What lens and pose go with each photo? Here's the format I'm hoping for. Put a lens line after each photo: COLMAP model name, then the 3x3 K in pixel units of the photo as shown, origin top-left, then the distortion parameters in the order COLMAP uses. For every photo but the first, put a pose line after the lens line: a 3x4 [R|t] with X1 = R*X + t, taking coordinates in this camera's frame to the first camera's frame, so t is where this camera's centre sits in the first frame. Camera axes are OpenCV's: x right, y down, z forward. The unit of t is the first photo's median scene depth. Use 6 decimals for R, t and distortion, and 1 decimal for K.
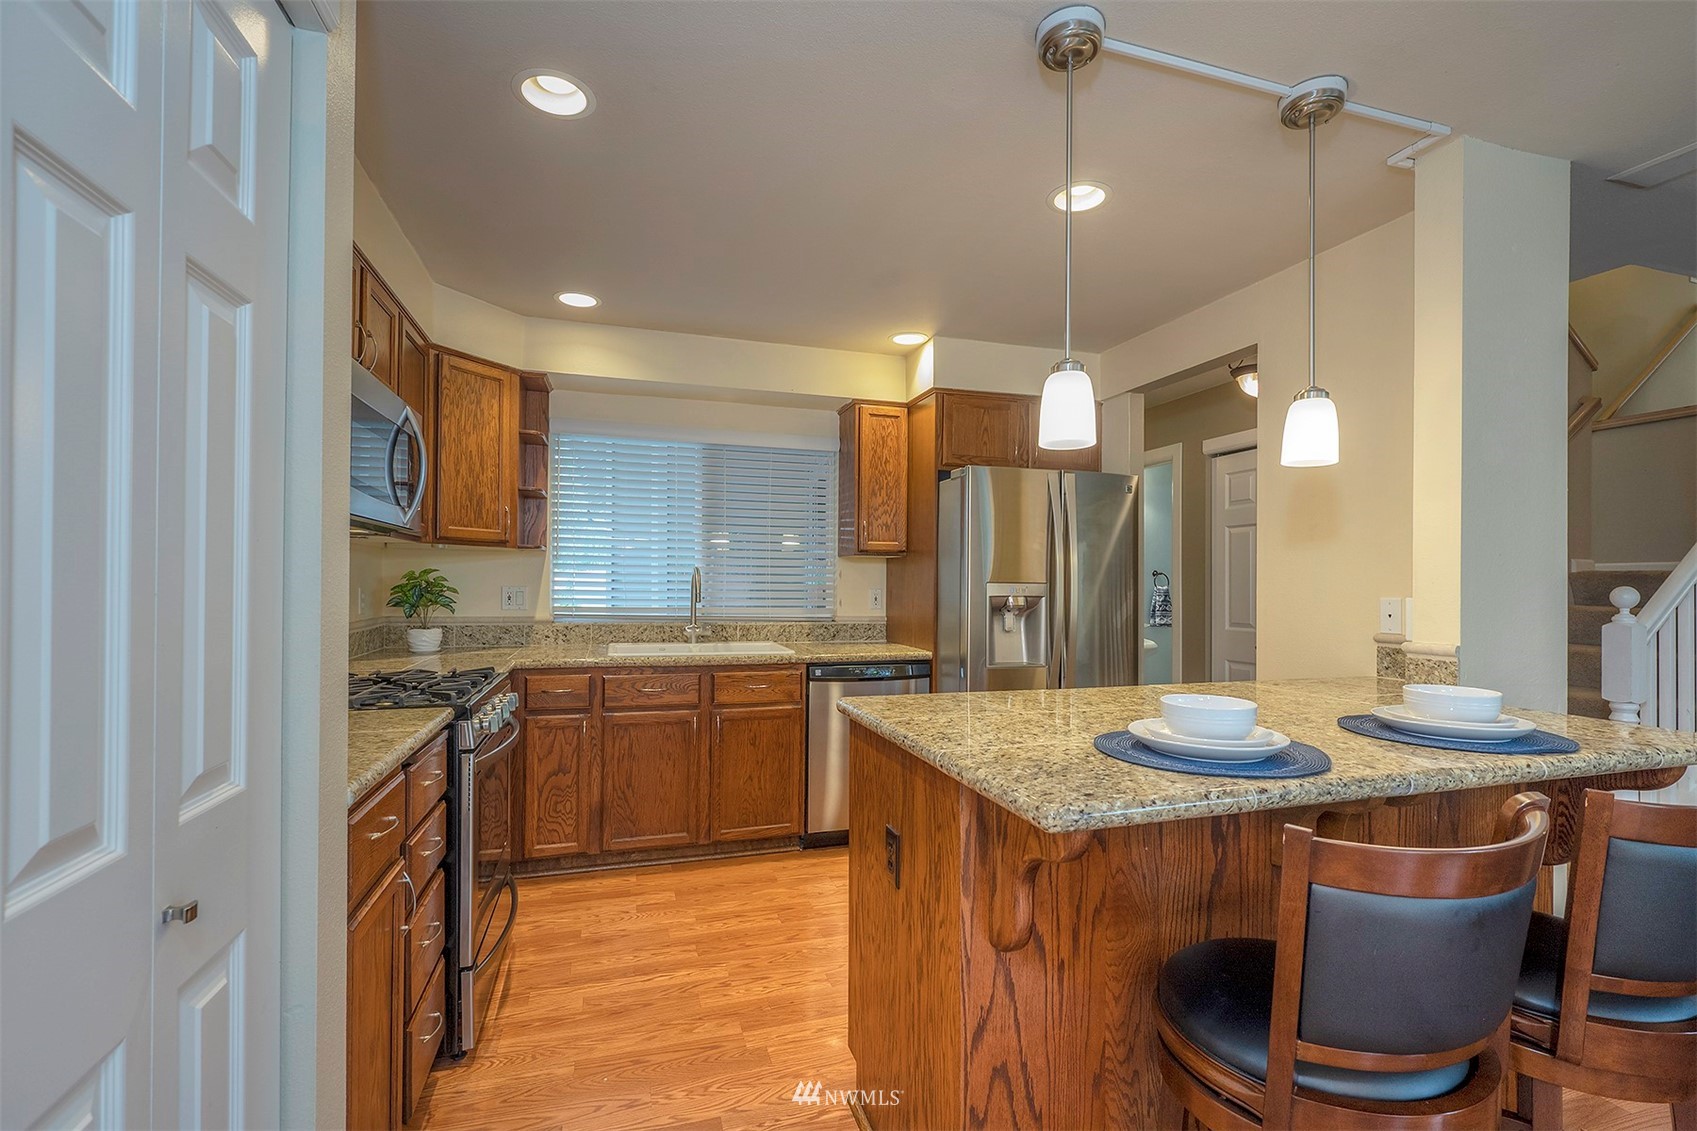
lens RADIAL K [[755.9, 0, 853.2], [0, 755.9, 579.3], [0, 0, 1]] dist [0.000931, 0.000007]
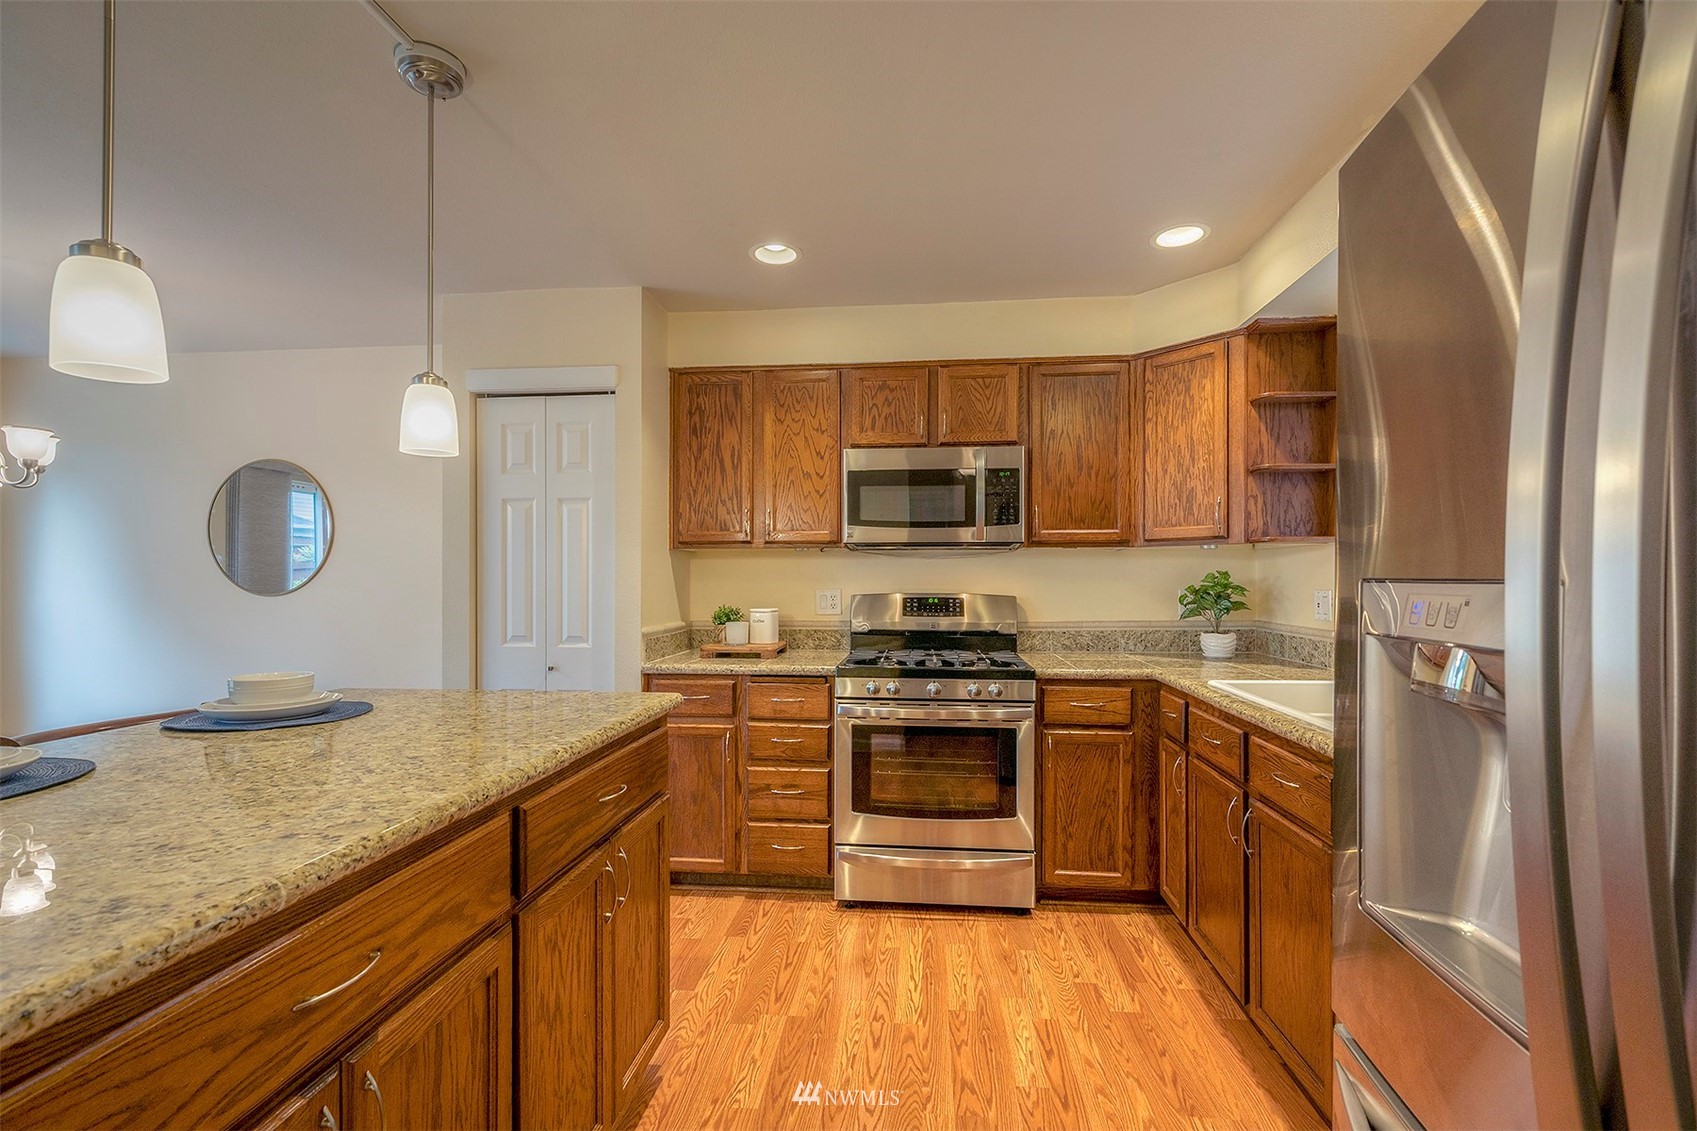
lens RADIAL K [[755.9, 0, 853.2], [0, 755.9, 579.3], [0, 0, 1]] dist [0.000931, 0.000007]
pose [[-0.394756, -0.006690, -0.918762, 0.518467], [0.002531, 0.999962, -0.008368, 0.004068], [0.918782, -0.005629, -0.394724, 0.996990]]
